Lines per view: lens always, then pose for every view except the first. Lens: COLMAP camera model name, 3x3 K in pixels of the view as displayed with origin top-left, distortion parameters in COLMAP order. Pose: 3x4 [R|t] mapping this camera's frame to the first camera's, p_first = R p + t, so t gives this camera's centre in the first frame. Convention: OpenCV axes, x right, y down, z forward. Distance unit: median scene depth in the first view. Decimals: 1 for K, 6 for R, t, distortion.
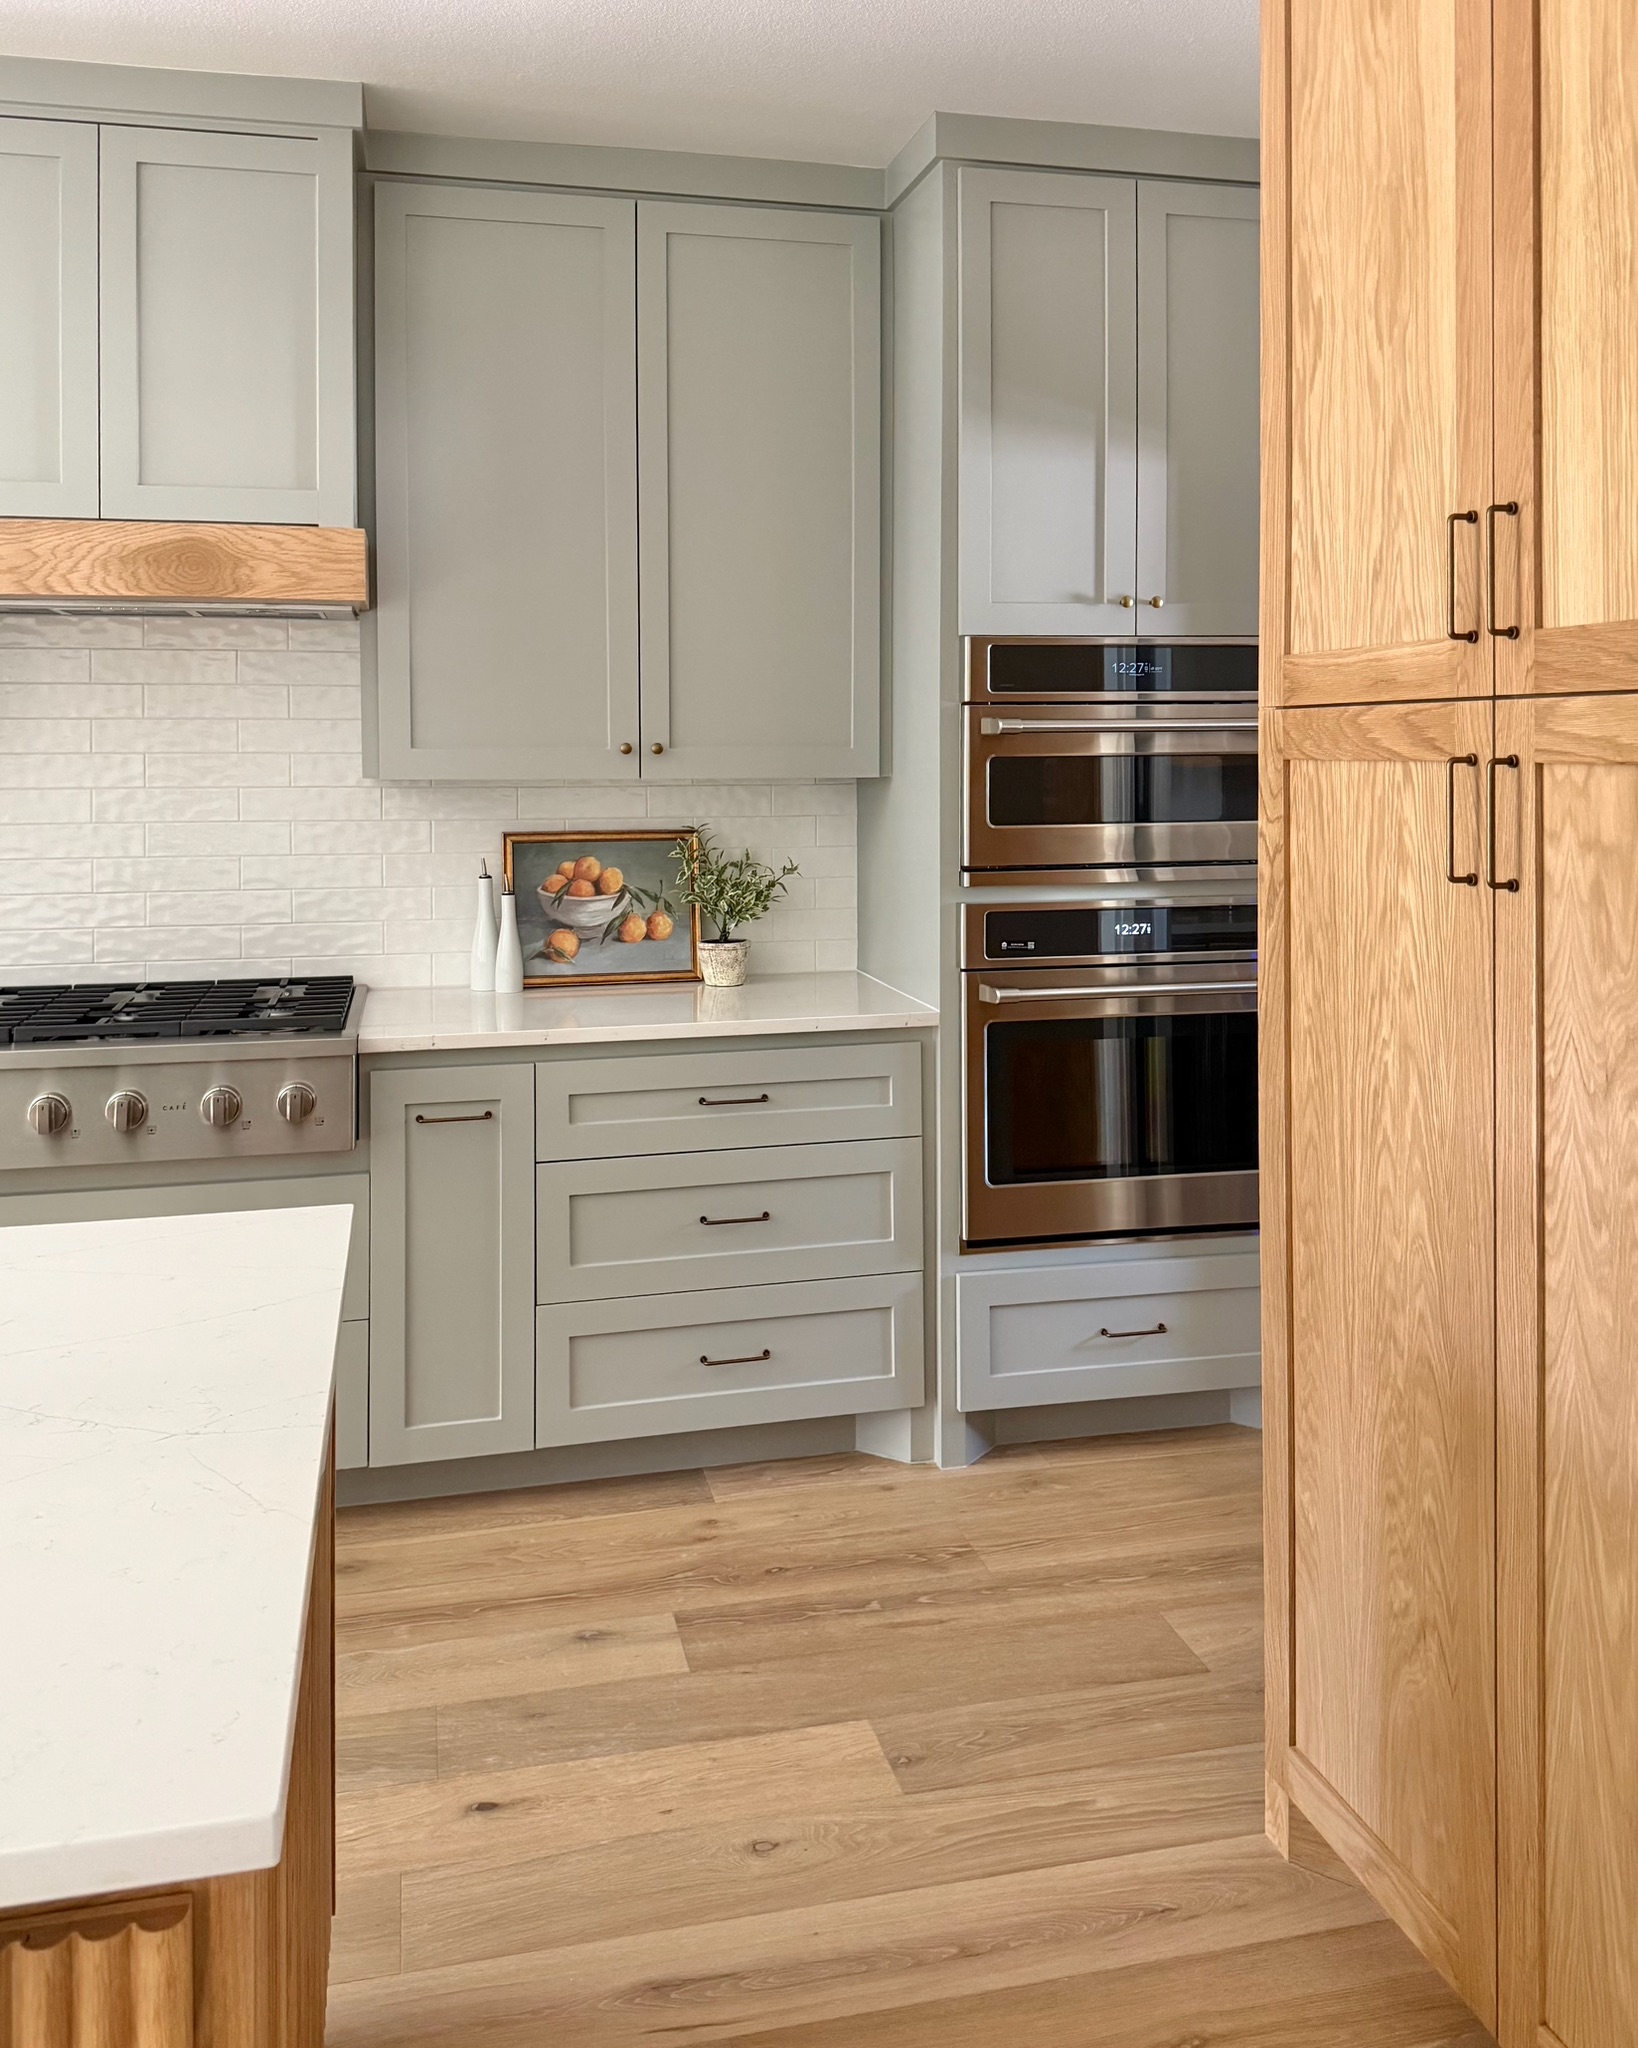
lens RADIAL K [[1679.3, 0, 773.2], [0, 1679.3, 767.6], [0, 0, 1]] dist [0.050054, -0.032438]
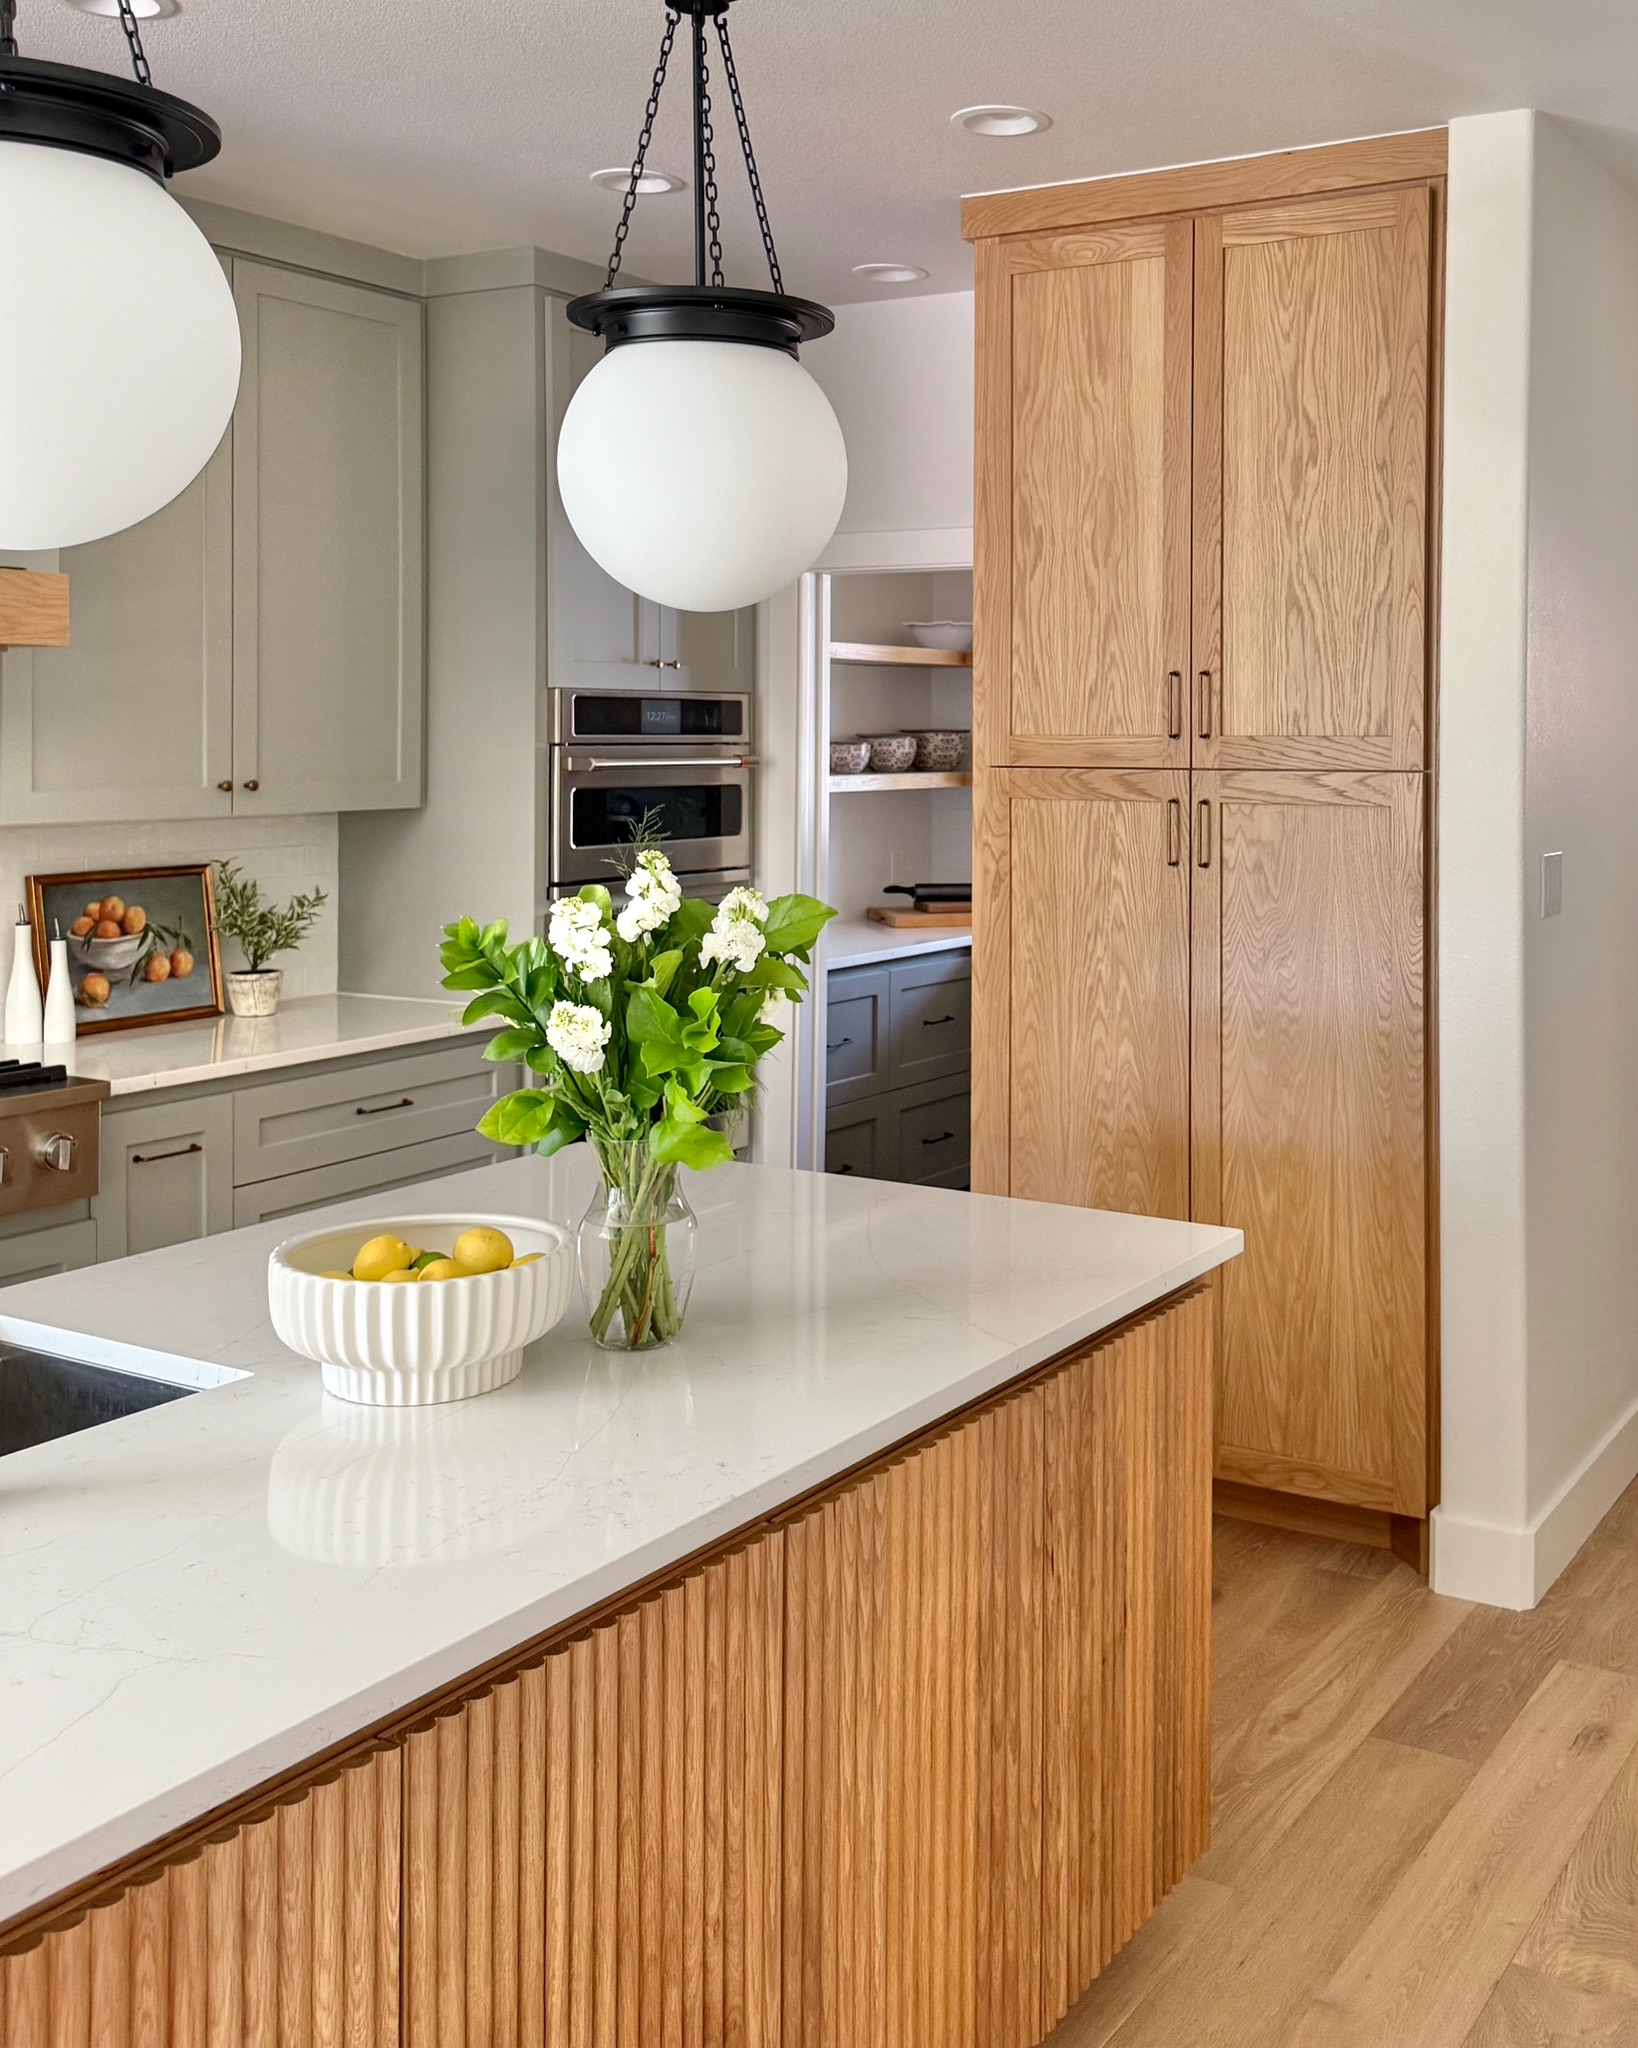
lens RADIAL K [[2012.7, 0, 1108.7], [0, 2012.7, 722.5], [0, 0, 1]] dist [0.027802, 0.000000]
pose [[0.643416, 0.008835, 0.765466, -0.778255], [0.003781, 0.999885, -0.014719, -0.033885], [-0.765507, 0.012364, 0.643309, -0.227628]]
